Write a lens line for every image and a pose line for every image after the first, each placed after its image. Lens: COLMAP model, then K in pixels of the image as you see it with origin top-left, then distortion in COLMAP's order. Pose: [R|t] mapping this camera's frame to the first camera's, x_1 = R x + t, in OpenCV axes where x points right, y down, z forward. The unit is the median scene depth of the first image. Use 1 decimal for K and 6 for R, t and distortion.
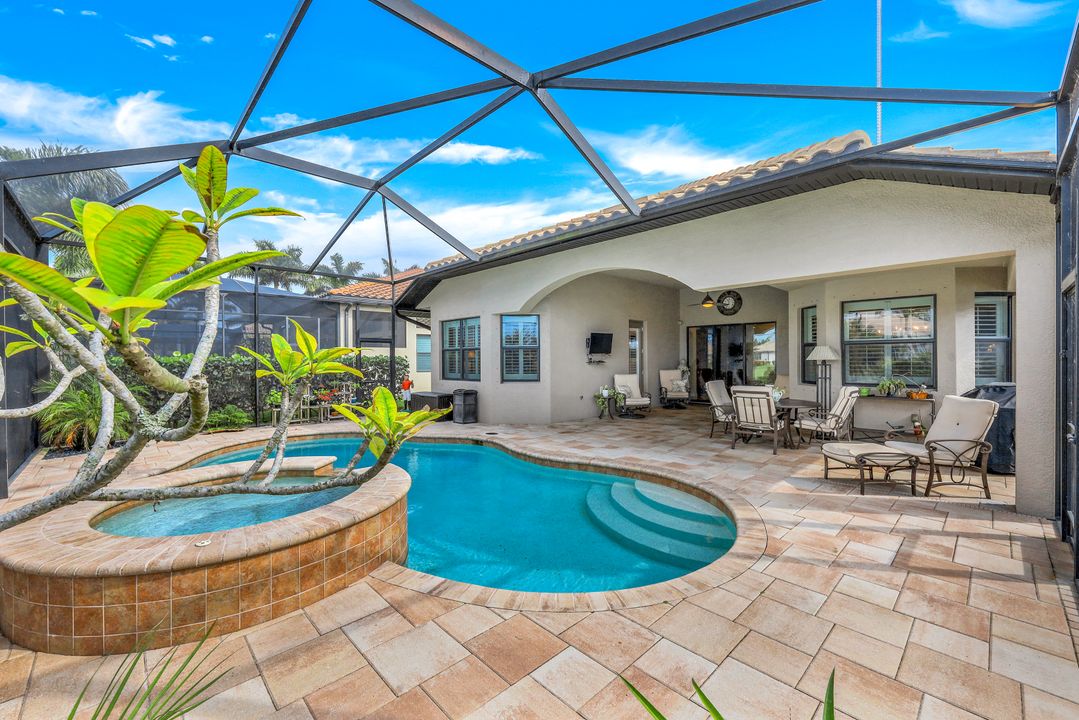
lens RADIAL K [[439.1, 0, 537.6], [0, 439.1, 358.7], [0, 0, 1]] dist [0.000163, 0.000105]
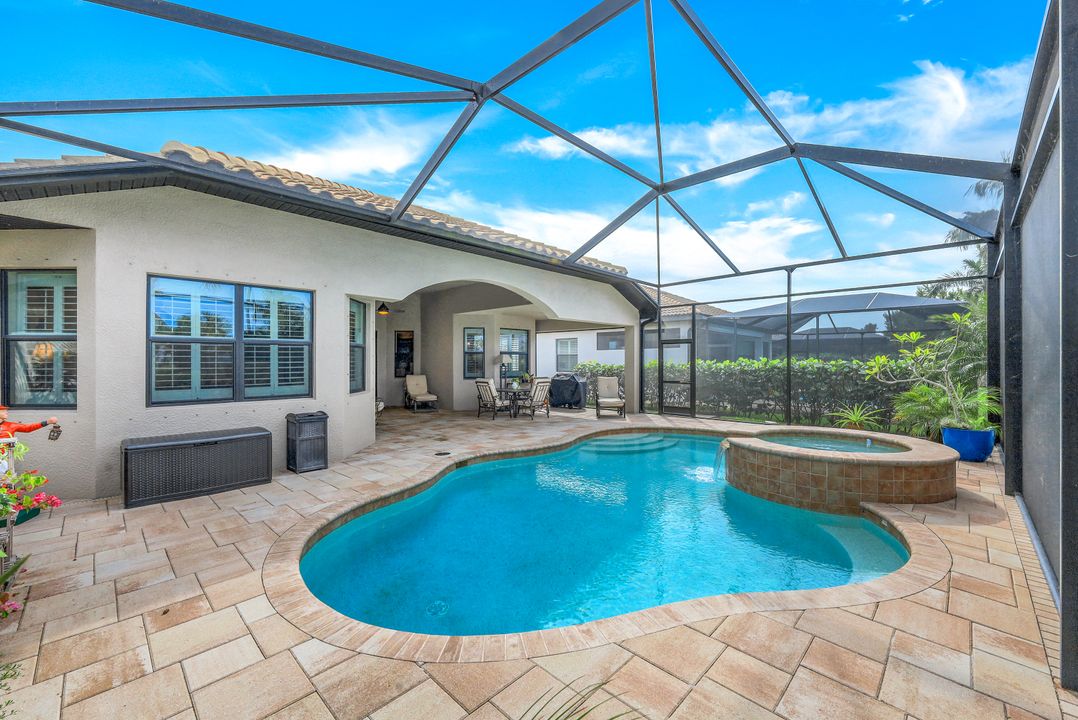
lens RADIAL K [[437.5, 0, 539.0], [0, 437.5, 360.4], [0, 0, 1]] dist [0.000048, -0.000090]
pose [[-0.032841, -0.012116, 0.999387, -0.628728], [0.002972, 0.999921, 0.012220, -0.005670], [-0.999456, 0.003372, -0.032803, 0.567295]]
